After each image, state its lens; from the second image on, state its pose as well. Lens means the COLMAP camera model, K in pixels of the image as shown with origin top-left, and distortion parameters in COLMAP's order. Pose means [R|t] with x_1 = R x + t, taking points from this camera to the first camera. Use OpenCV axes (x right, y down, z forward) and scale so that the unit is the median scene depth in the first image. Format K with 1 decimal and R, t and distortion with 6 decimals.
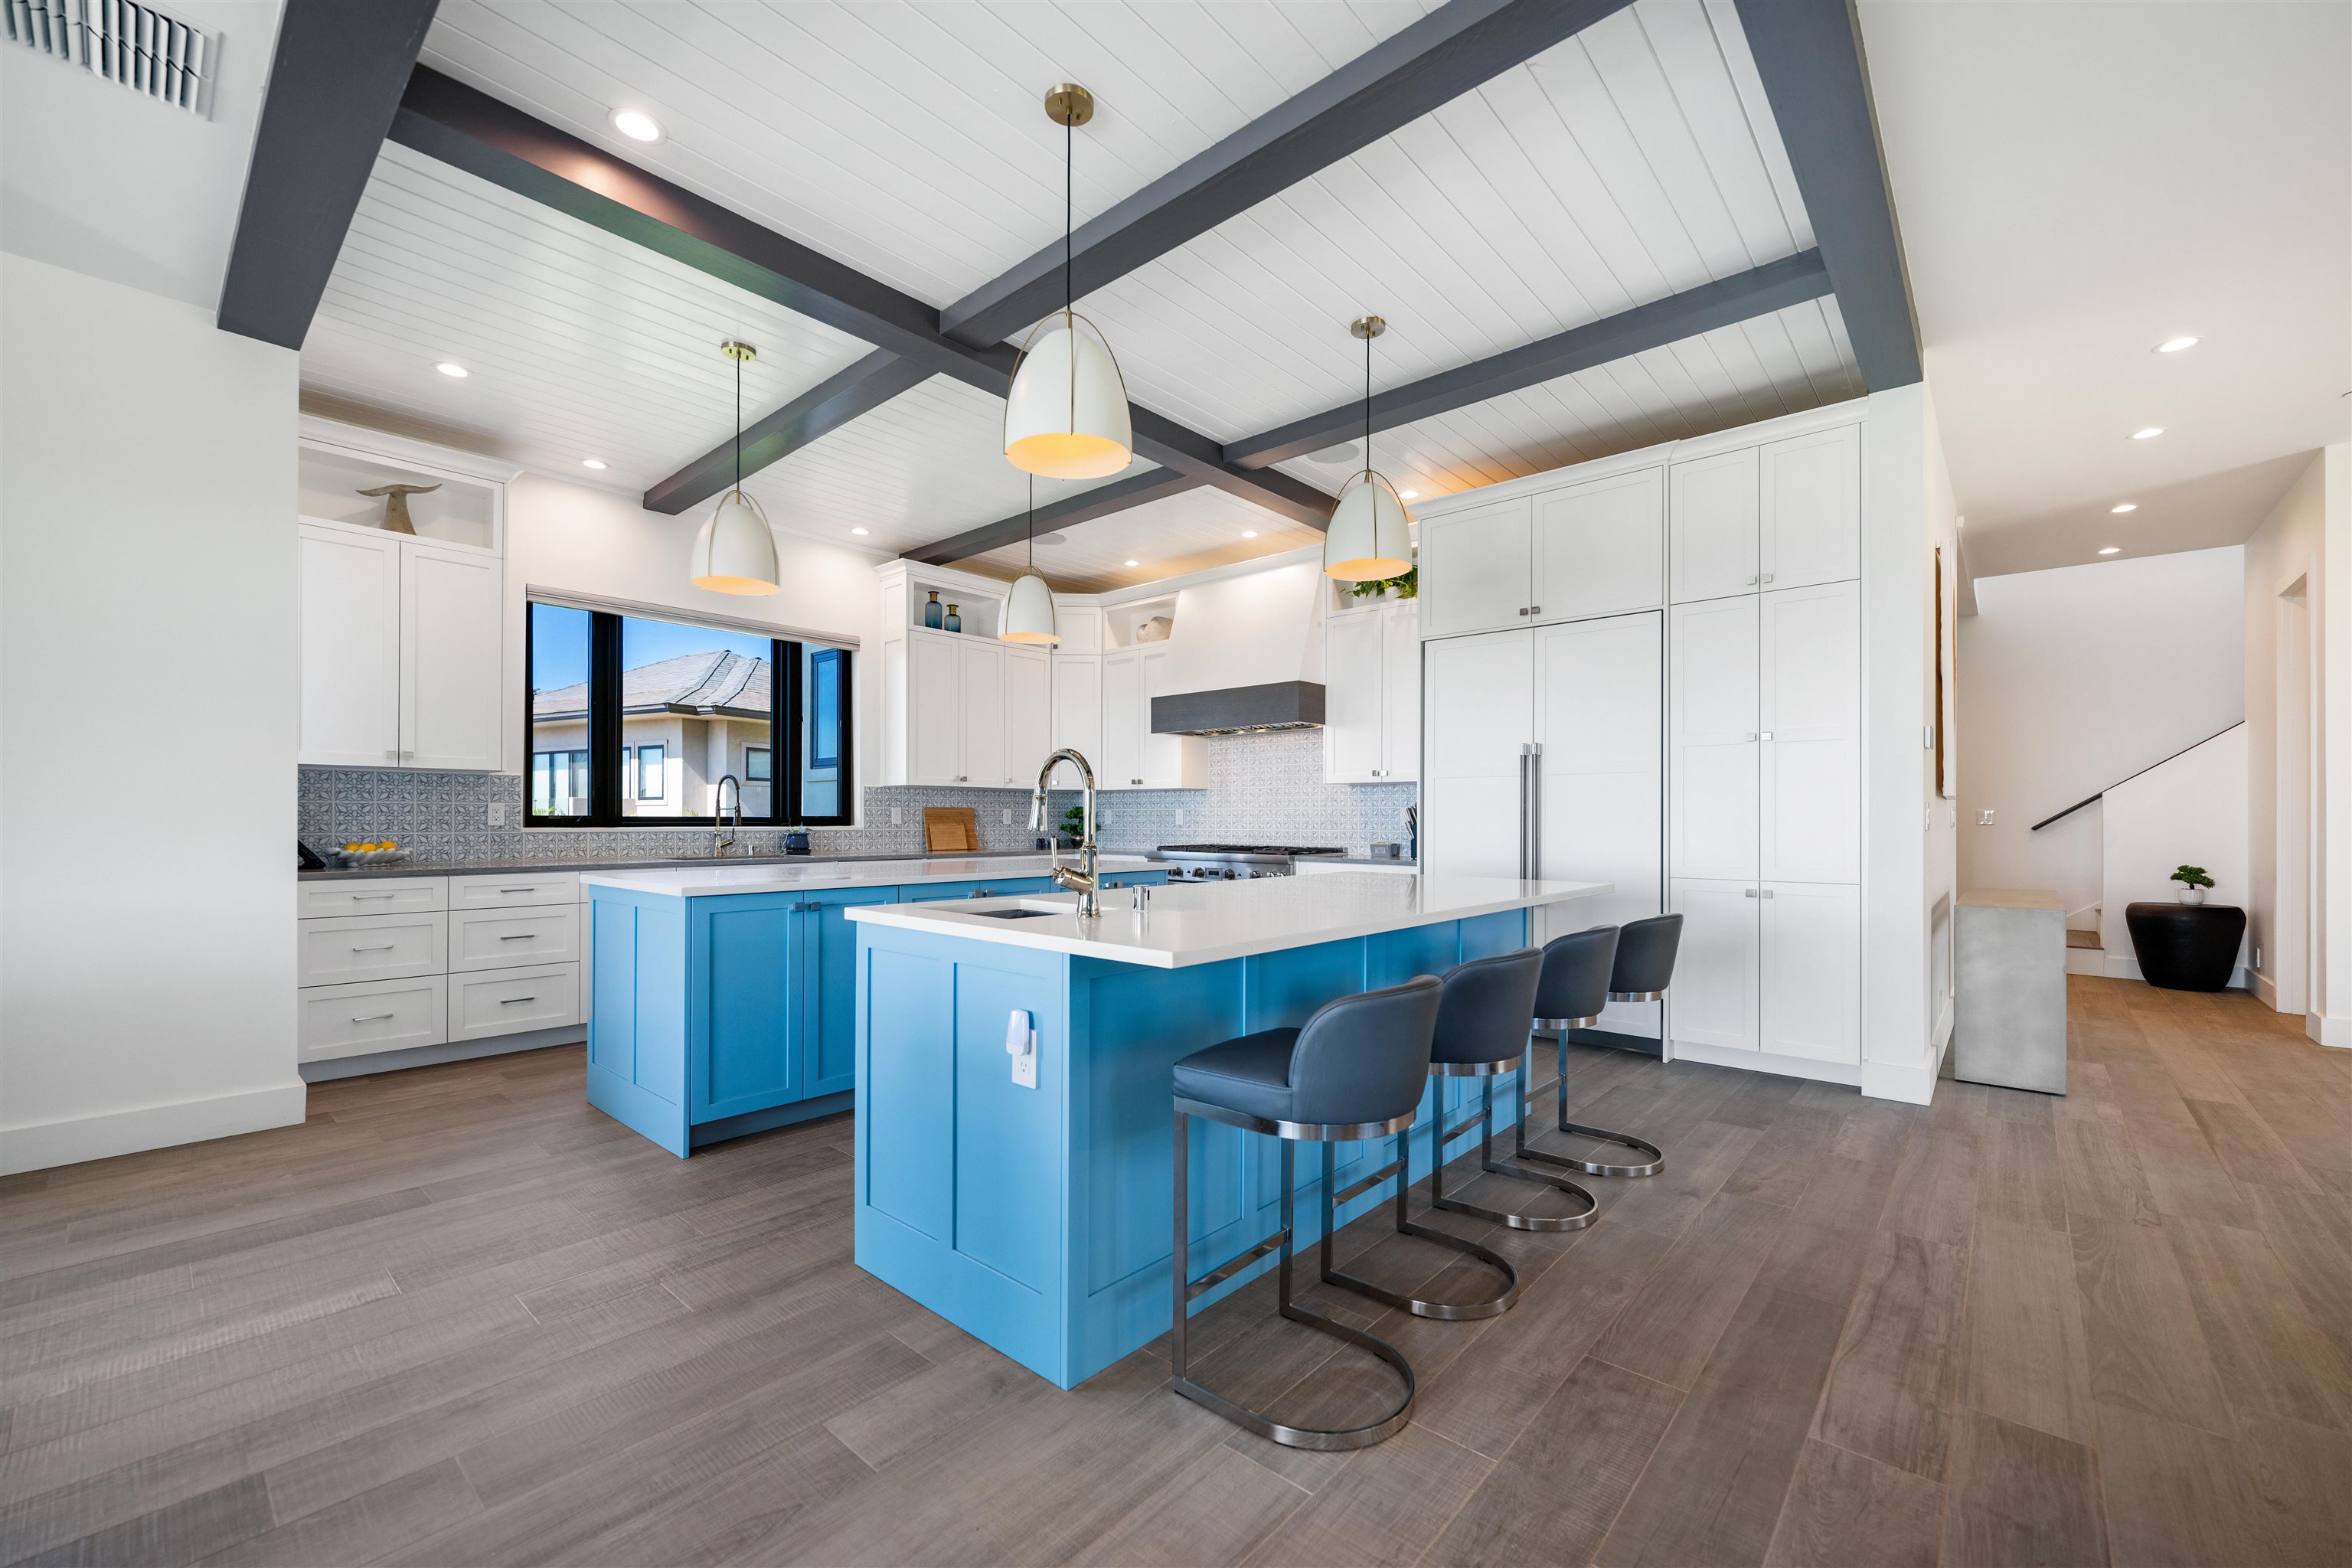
lens RADIAL K [[942.9, 0, 1223.3], [0, 942.9, 815.1], [0, 0, 1]] dist [0.002636, 0.000188]
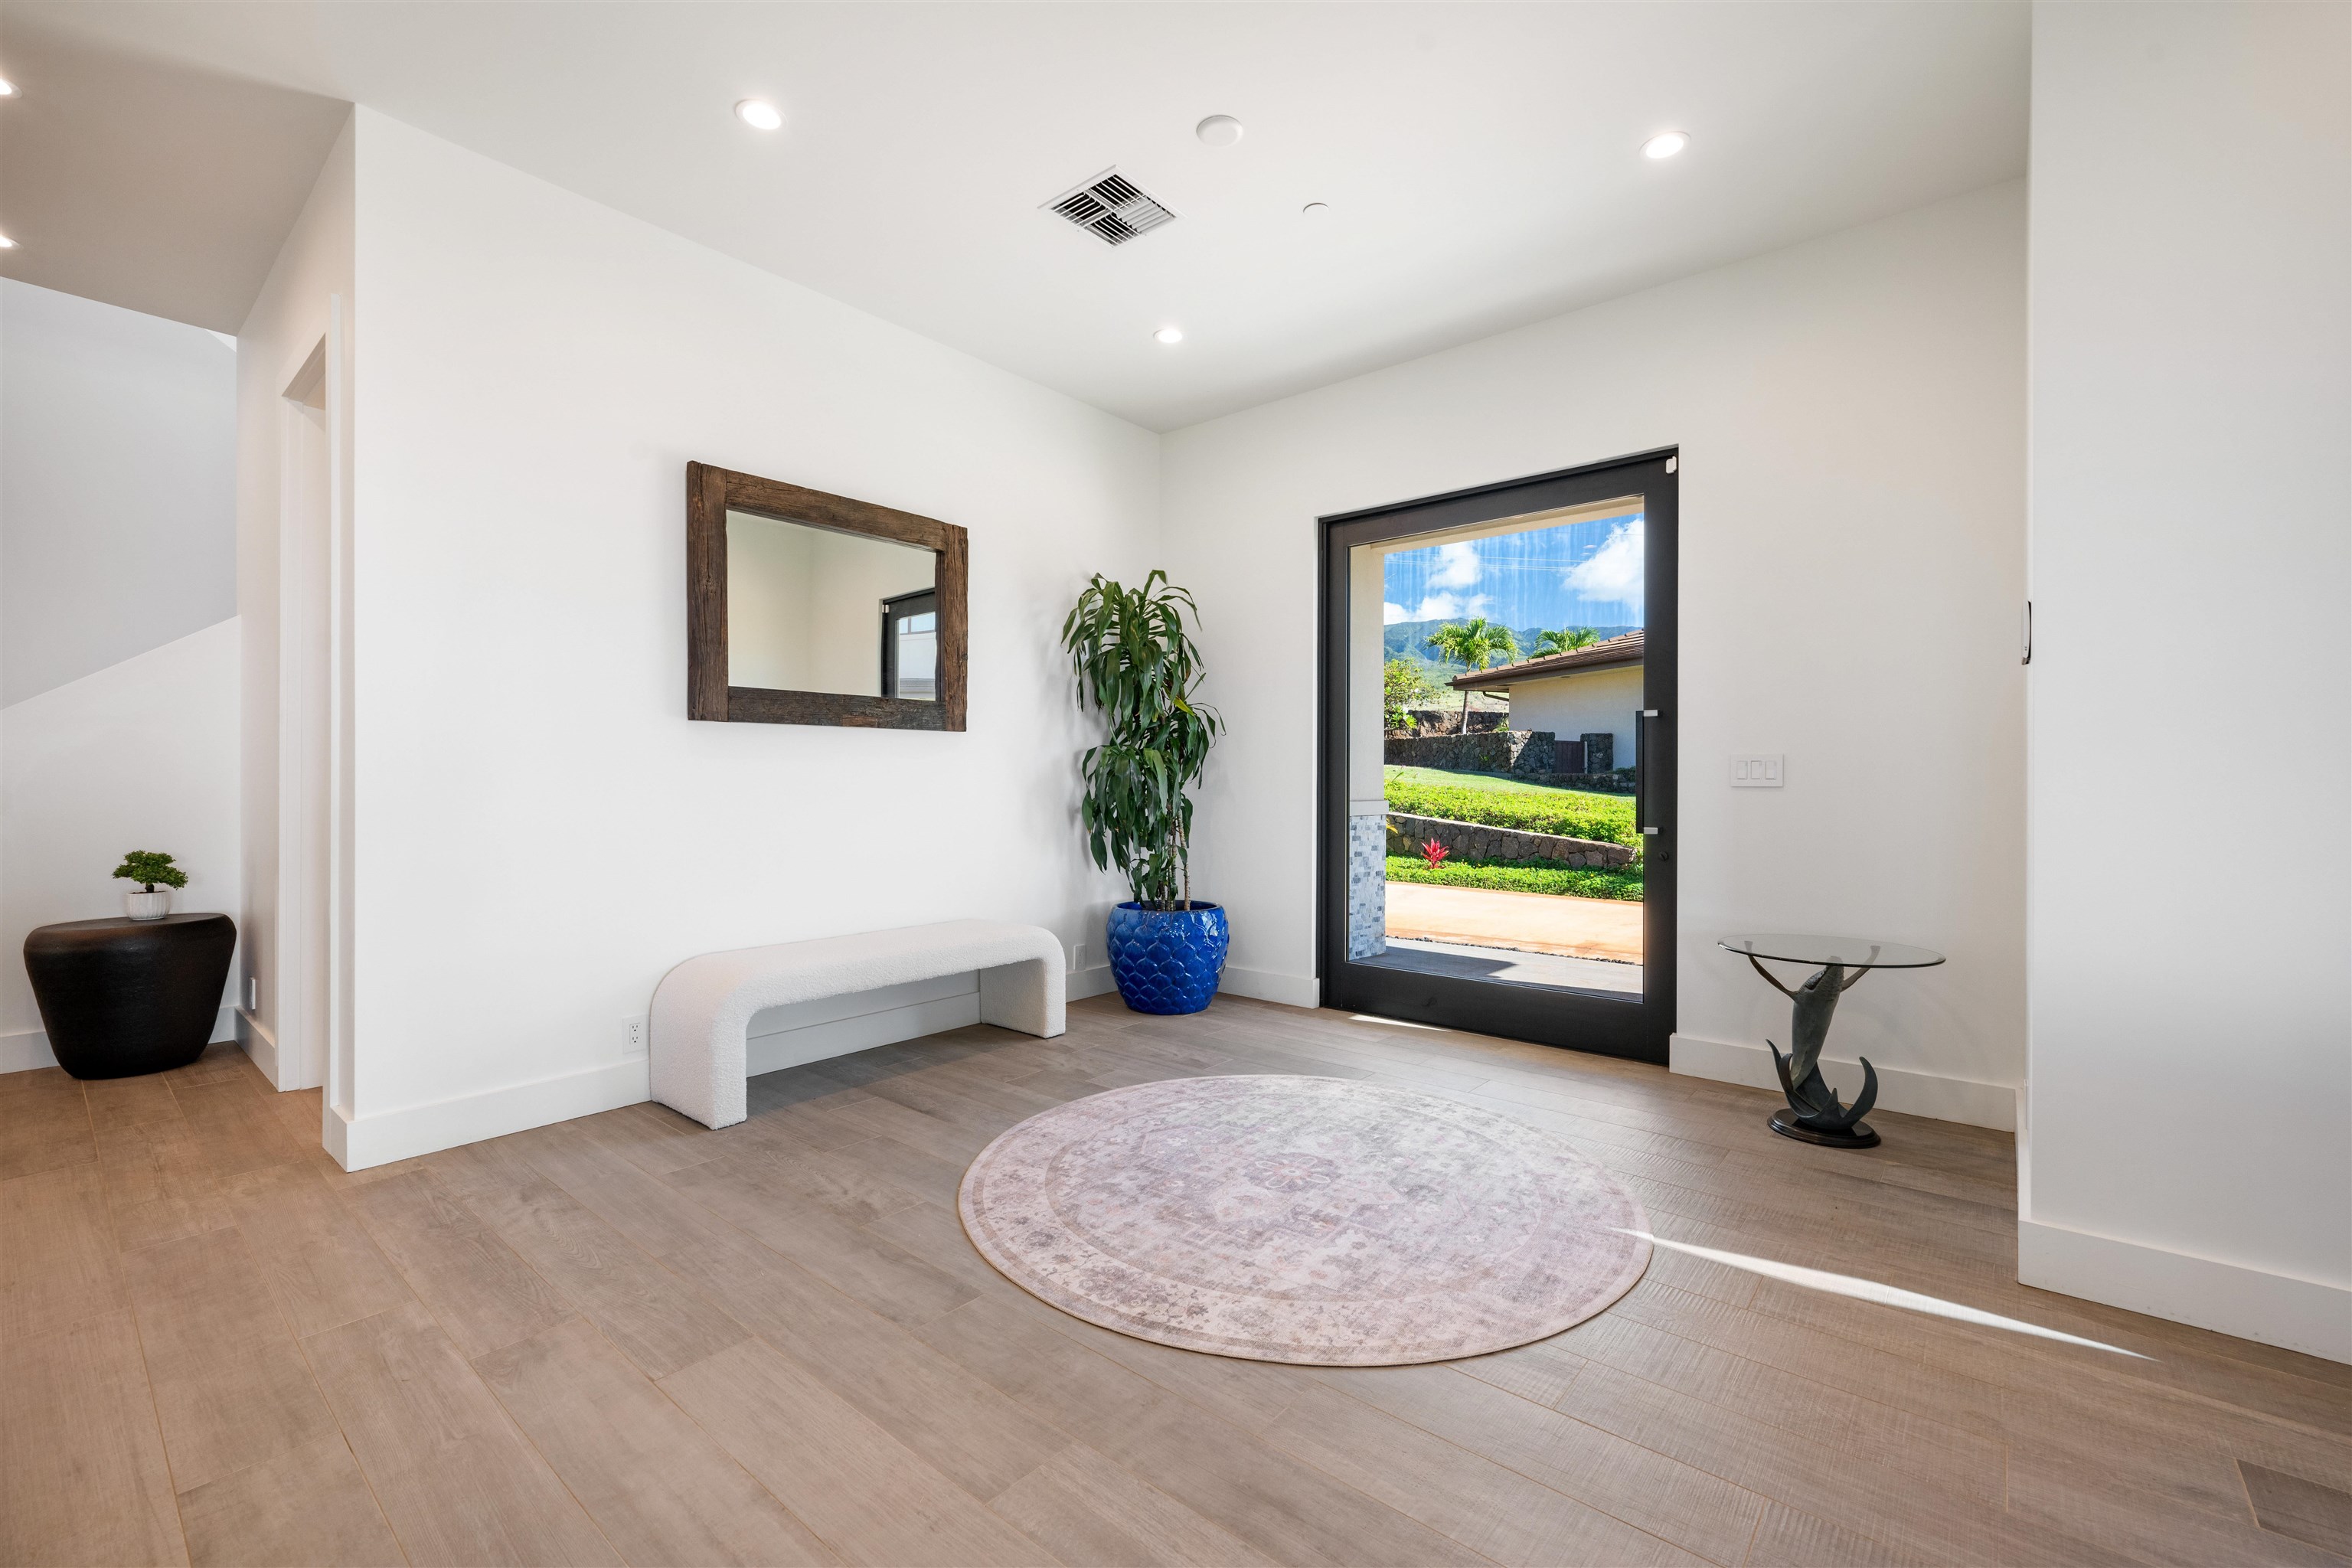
lens RADIAL K [[989.8, 0, 1184.3], [0, 989.8, 787.7], [0, 0, 1]] dist [0.001192, 0.000214]
pose [[-0.002676, -0.004155, 0.999988, 0.425308], [-0.006194, 0.999972, 0.004139, 0.008056], [-0.999977, -0.006183, -0.002702, 0.376600]]
